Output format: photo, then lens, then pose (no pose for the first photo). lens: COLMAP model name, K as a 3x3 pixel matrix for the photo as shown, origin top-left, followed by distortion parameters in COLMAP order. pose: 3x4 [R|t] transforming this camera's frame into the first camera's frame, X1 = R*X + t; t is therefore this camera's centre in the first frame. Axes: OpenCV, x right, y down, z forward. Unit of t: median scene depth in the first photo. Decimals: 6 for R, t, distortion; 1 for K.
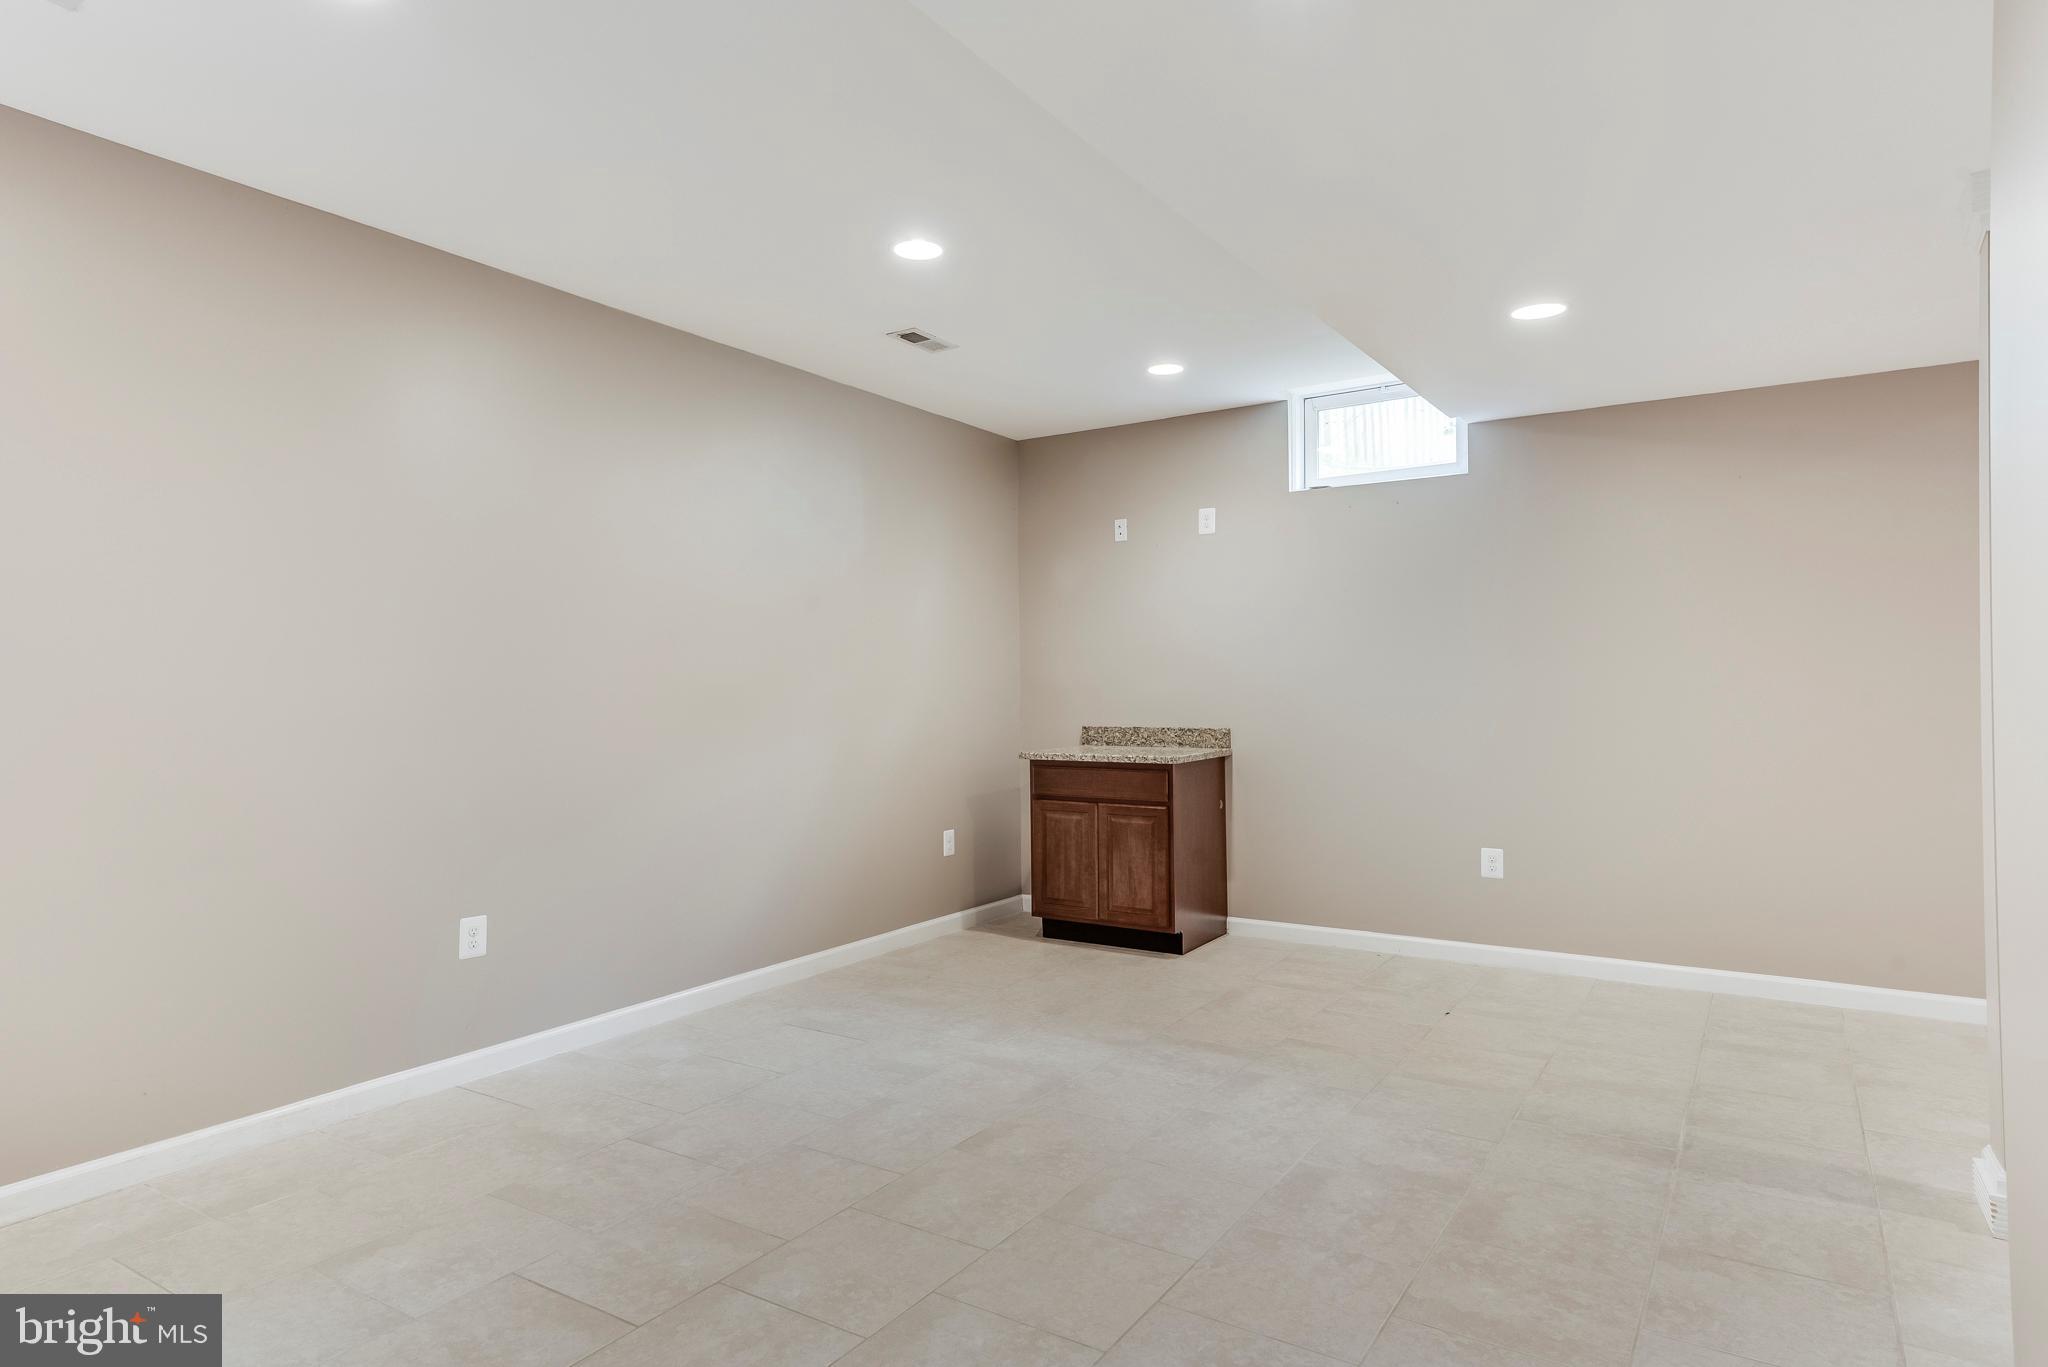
lens RADIAL K [[1037.9, 0, 1032.0], [0, 1037.9, 651.1], [0, 0, 1]] dist [0.036678, -0.009096]
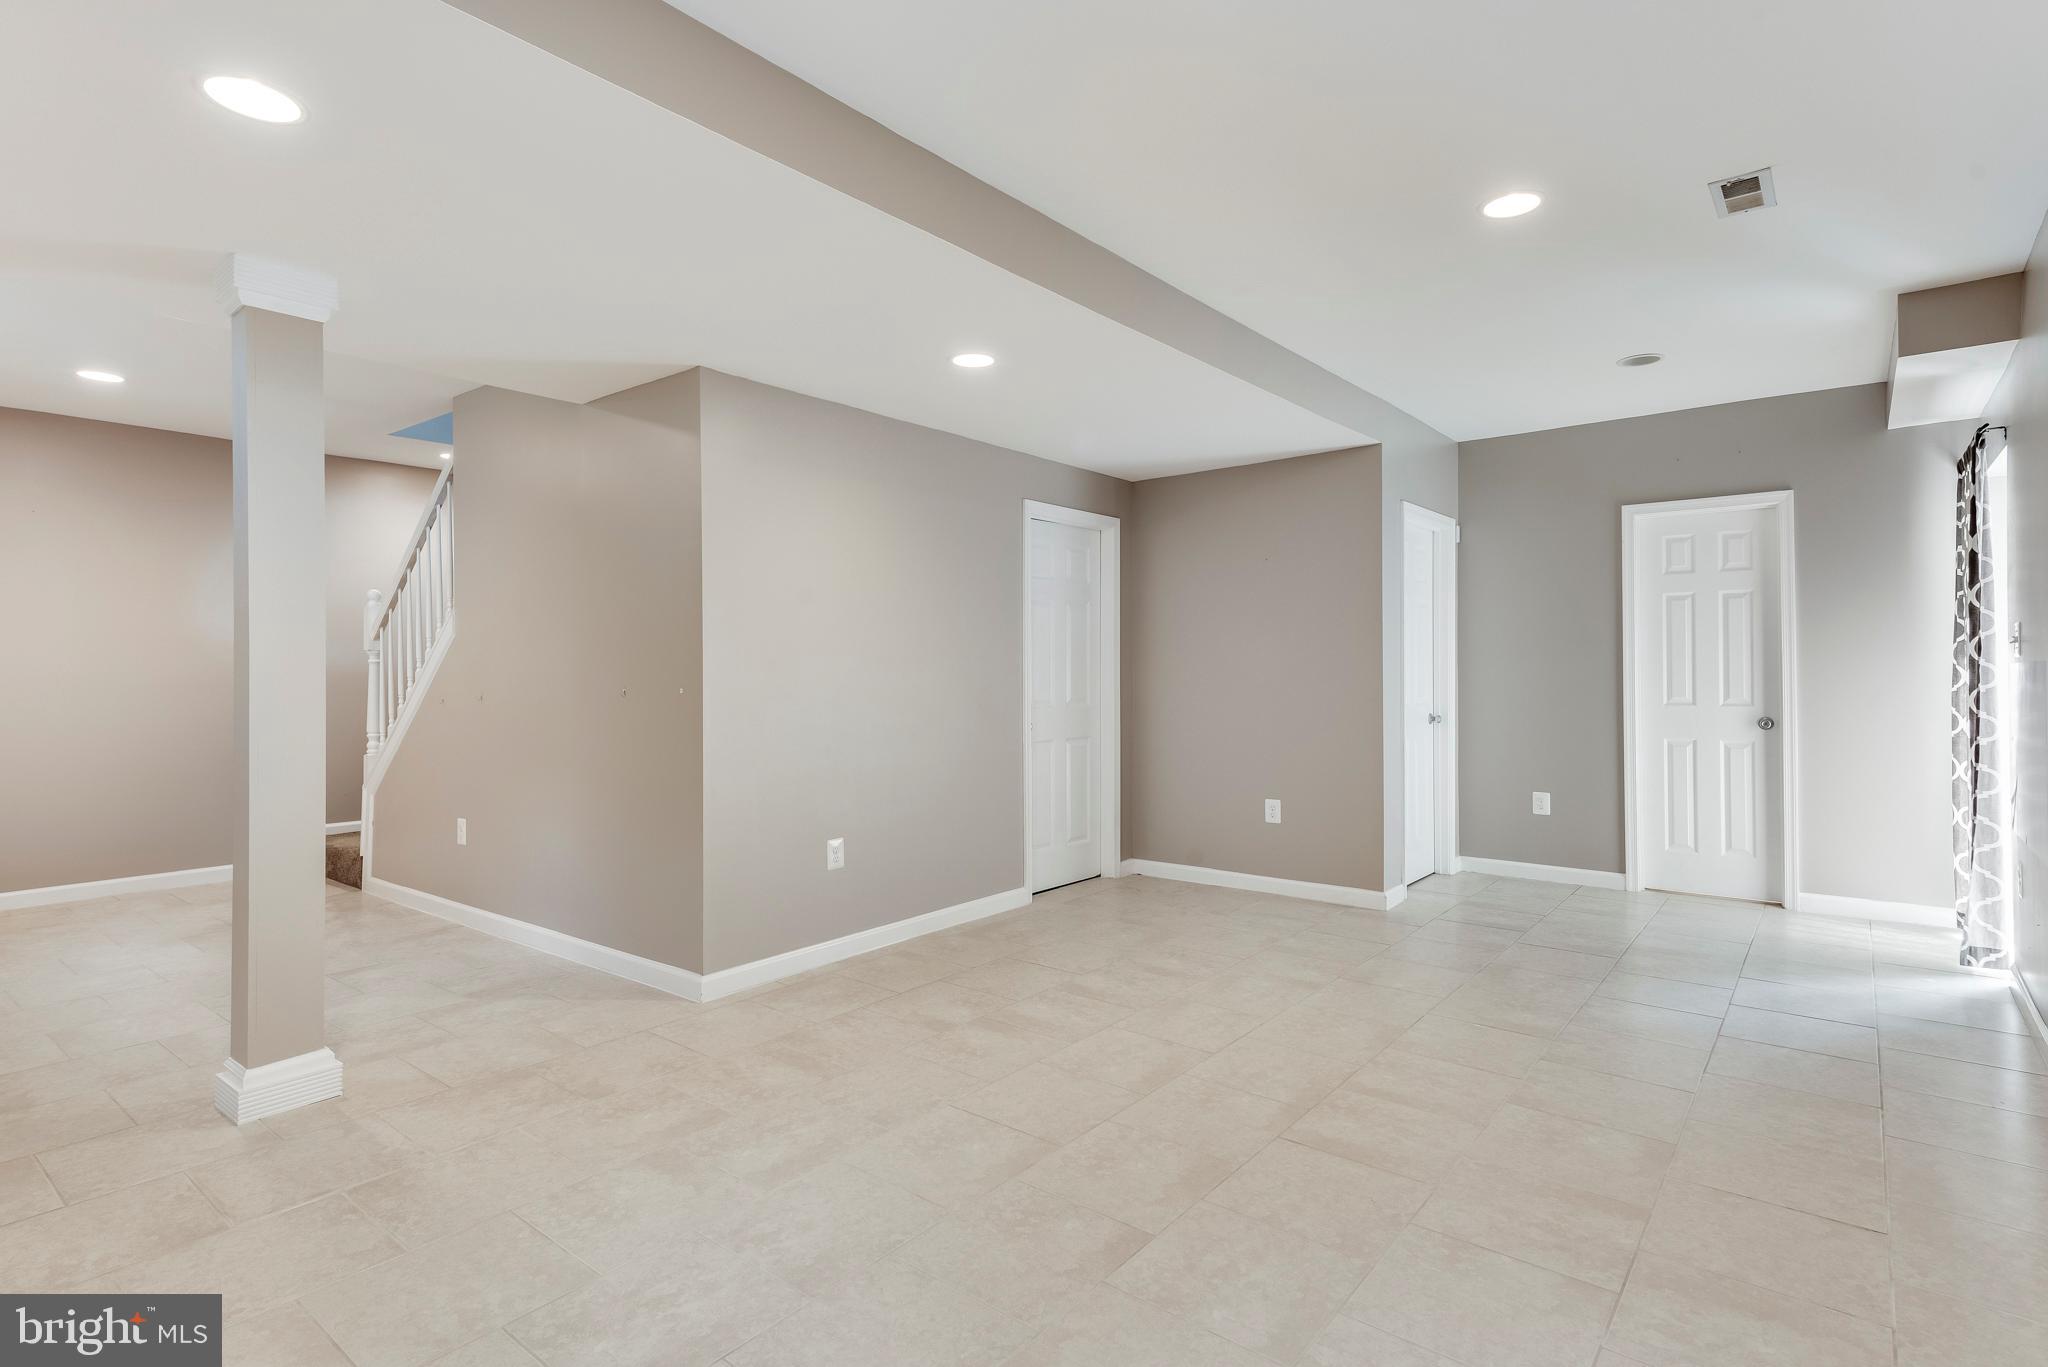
lens RADIAL K [[1037.9, 0, 1032.0], [0, 1037.9, 651.1], [0, 0, 1]] dist [0.036678, -0.009096]
pose [[-0.994310, 0.012431, 0.105794, -0.082652], [0.006533, 0.998414, -0.055916, 0.075820], [-0.106322, -0.054907, -0.992815, 2.074466]]
